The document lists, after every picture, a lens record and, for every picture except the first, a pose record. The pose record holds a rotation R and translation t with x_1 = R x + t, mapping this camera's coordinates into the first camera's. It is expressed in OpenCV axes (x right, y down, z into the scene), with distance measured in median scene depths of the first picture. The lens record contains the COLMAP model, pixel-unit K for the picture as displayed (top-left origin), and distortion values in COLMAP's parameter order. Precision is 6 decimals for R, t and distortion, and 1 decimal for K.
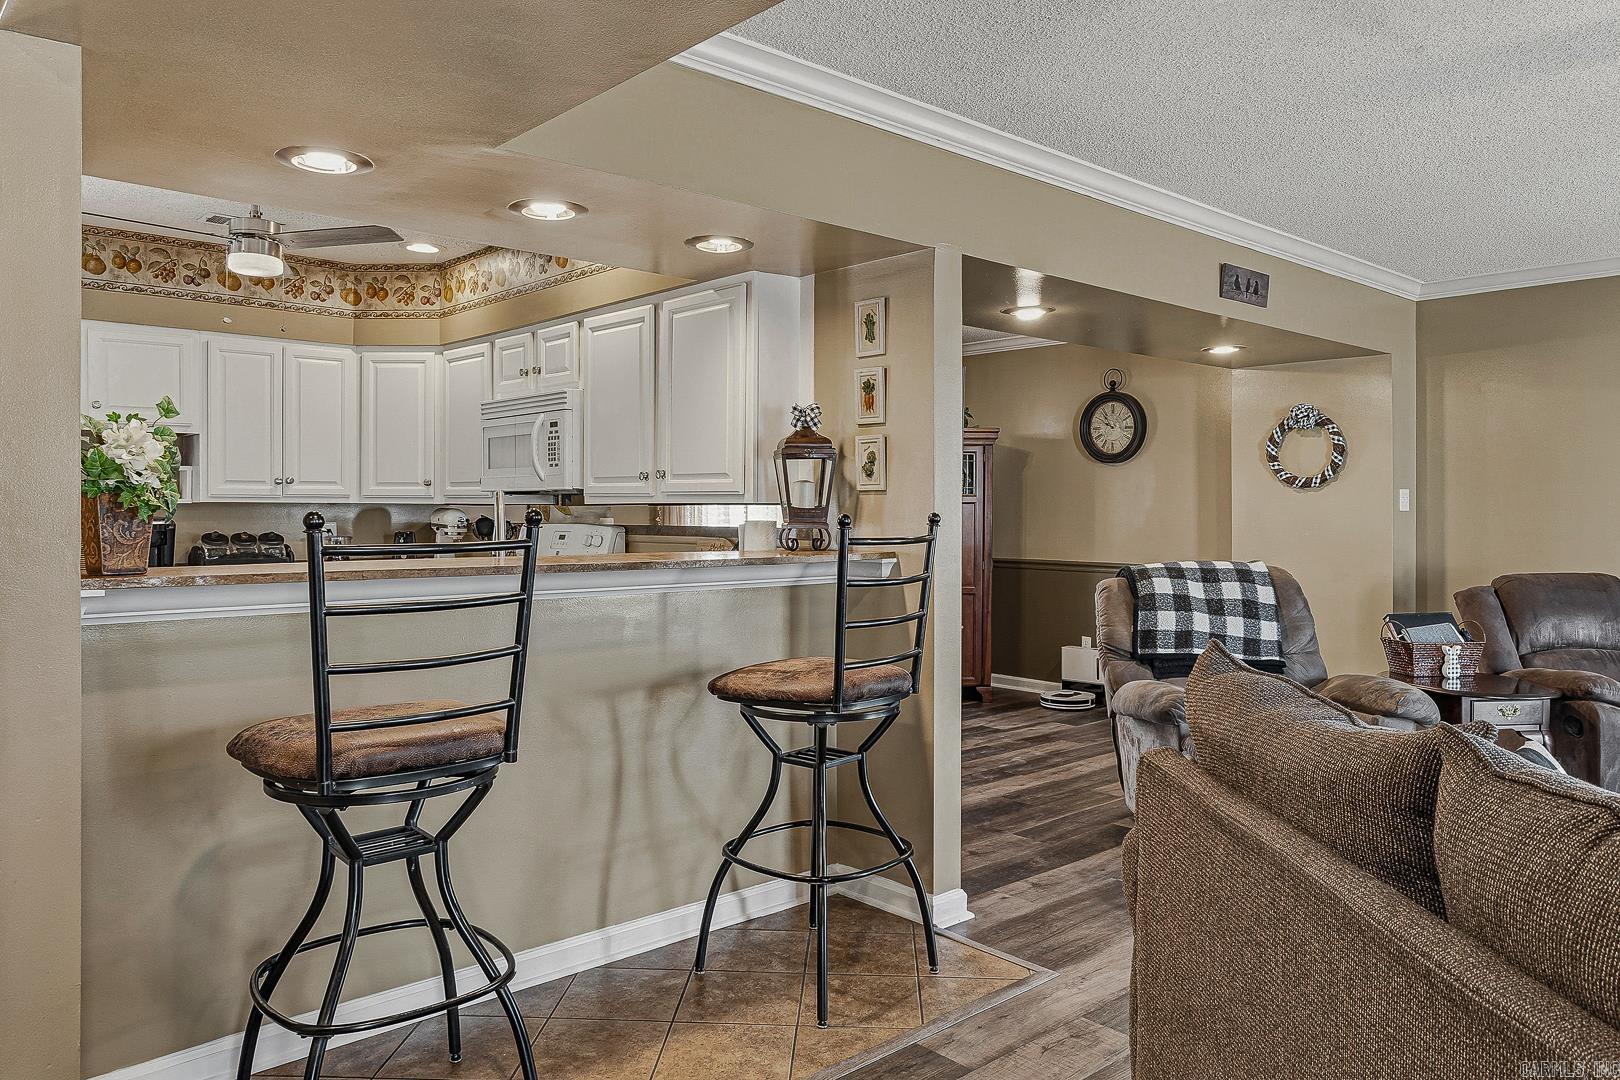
lens RADIAL K [[1104.3, 0, 812.3], [0, 1104.3, 519.1], [0, 0, 1]] dist [-0.002675, -0.004530]
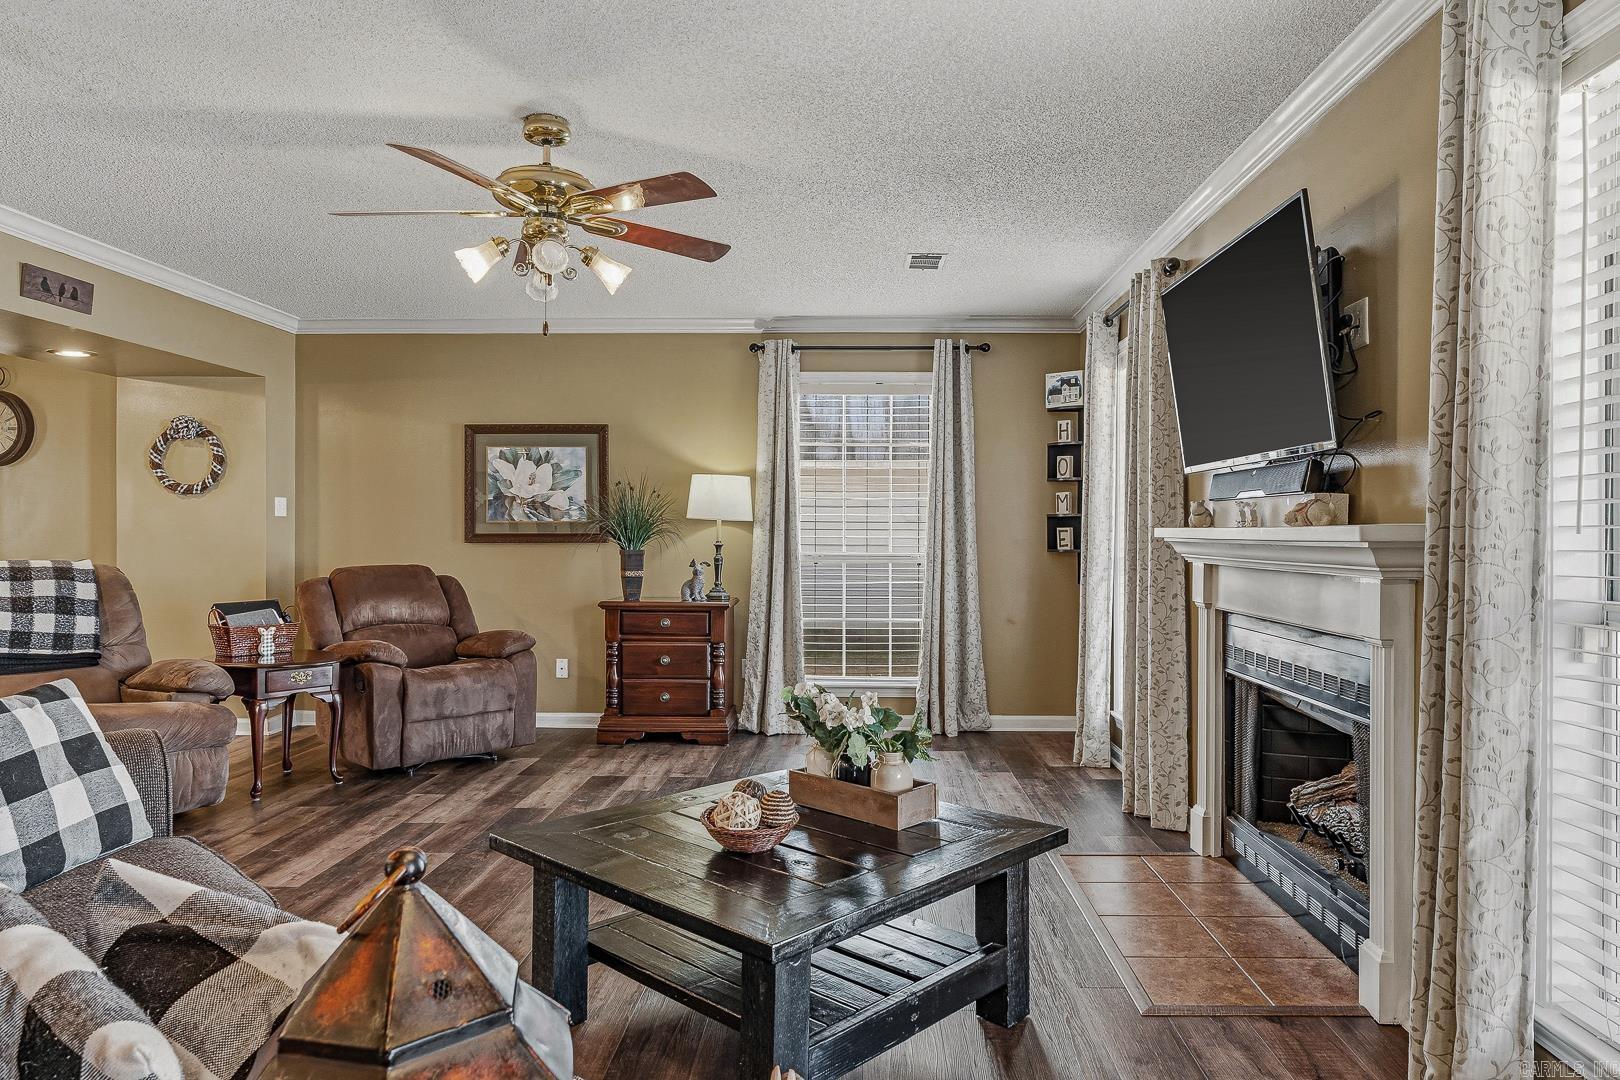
lens RADIAL K [[1028.9, 0, 823.1], [0, 1028.9, 528.3], [0, 0, 1]] dist [0.003365, -0.000879]
pose [[0.685820, 0.004789, 0.727756, 0.180011], [0.005463, 0.999916, -0.011728, 0.024704], [-0.727751, 0.012018, 0.685736, -0.165675]]
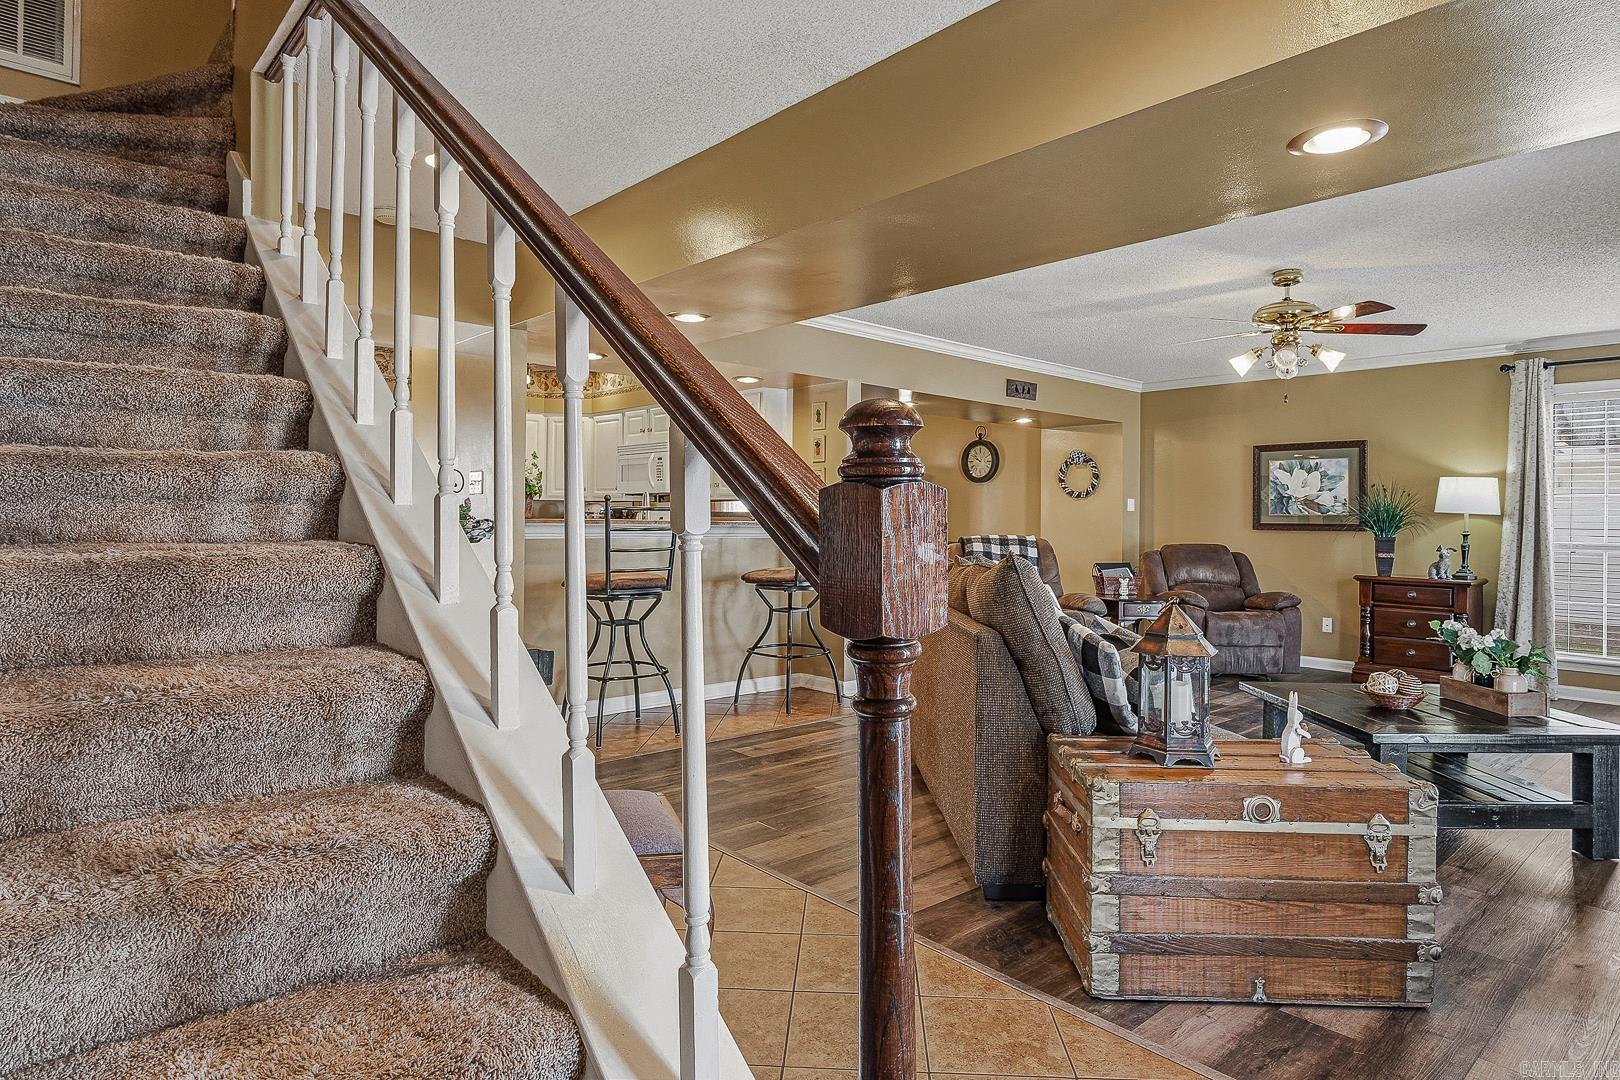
lens RADIAL K [[900.0, 0, 814.3], [0, 900.0, 518.3], [0, 0, 1]] dist [-0.024272, 0.001081]
pose [[0.999938, 0.010845, -0.002405, 0.037880], [-0.010869, 0.999889, -0.010166, 0.029650], [0.002295, 0.010192, 0.999945, -0.542877]]
